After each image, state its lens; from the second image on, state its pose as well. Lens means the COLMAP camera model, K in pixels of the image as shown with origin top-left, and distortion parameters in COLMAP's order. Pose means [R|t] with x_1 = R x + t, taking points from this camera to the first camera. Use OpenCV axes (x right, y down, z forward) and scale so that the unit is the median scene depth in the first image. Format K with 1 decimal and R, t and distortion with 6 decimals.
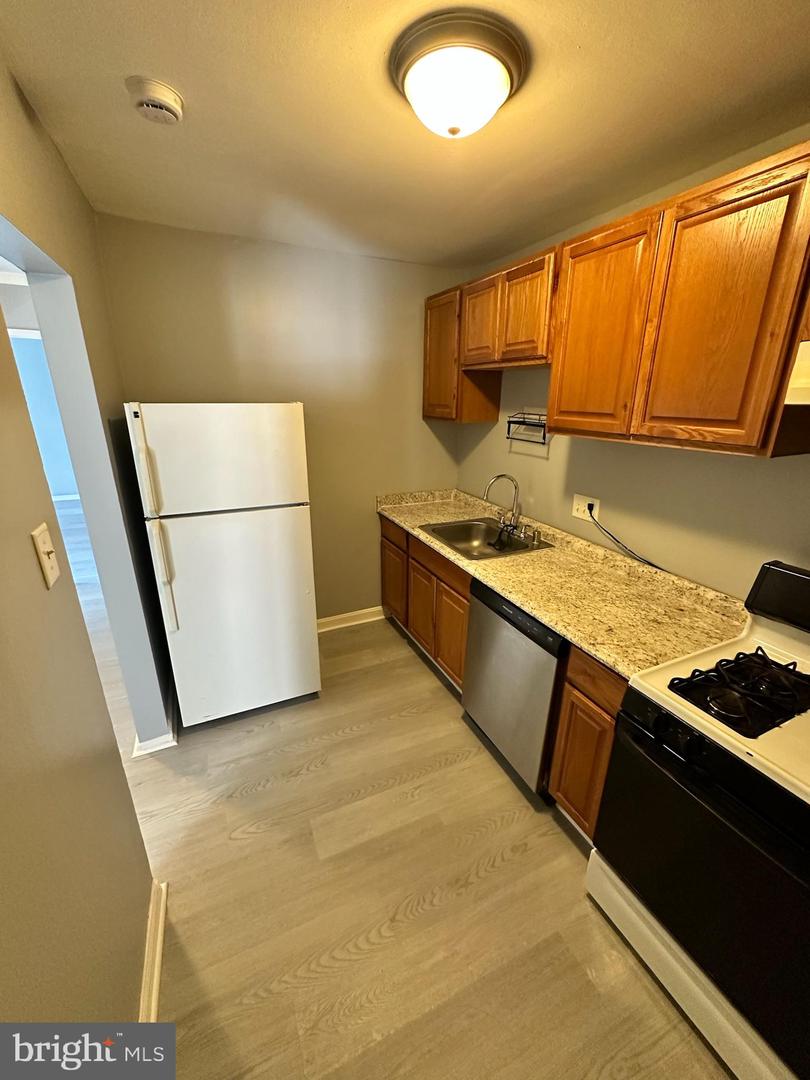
lens RADIAL K [[431.4, 0, 404.8], [0, 431.4, 537.2], [0, 0, 1]] dist [-0.004579, 0.001125]
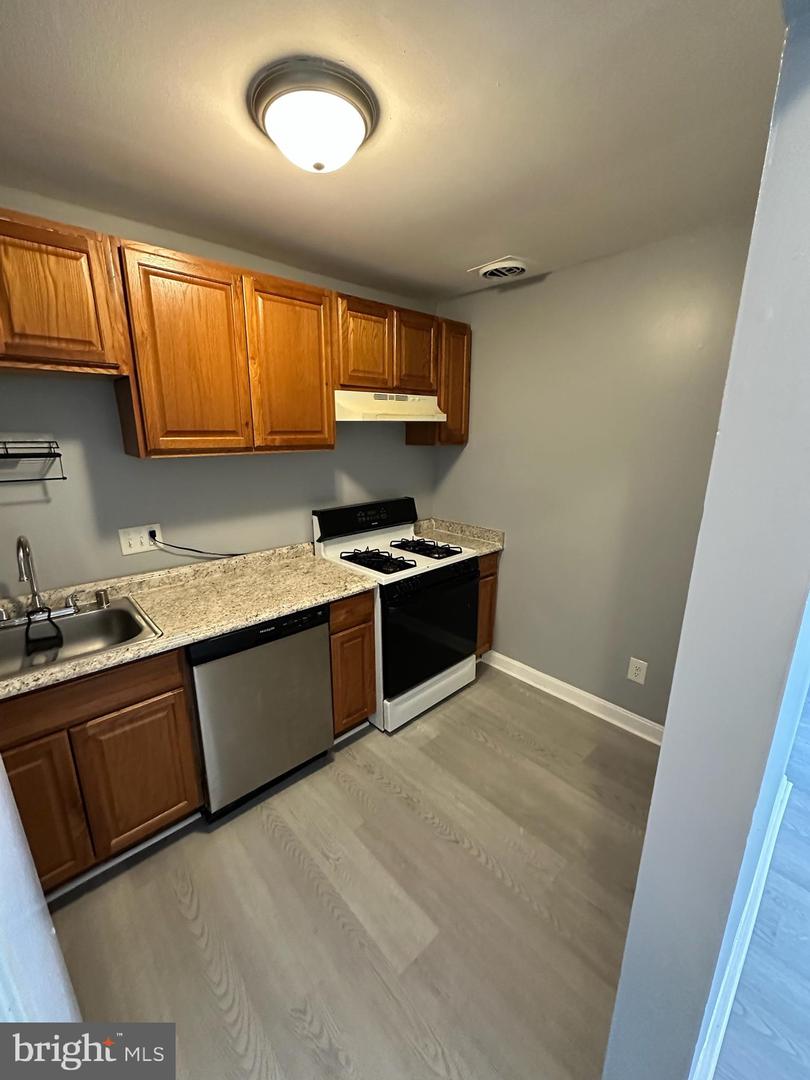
lens RADIAL K [[431.4, 0, 404.7], [0, 431.4, 537.5], [0, 0, 1]] dist [-0.004579, 0.001125]
pose [[-0.309051, -0.237032, 0.921034, -0.694059], [0.297948, 0.895560, 0.330452, -0.244893], [-0.903169, 0.376547, -0.206150, 0.826601]]
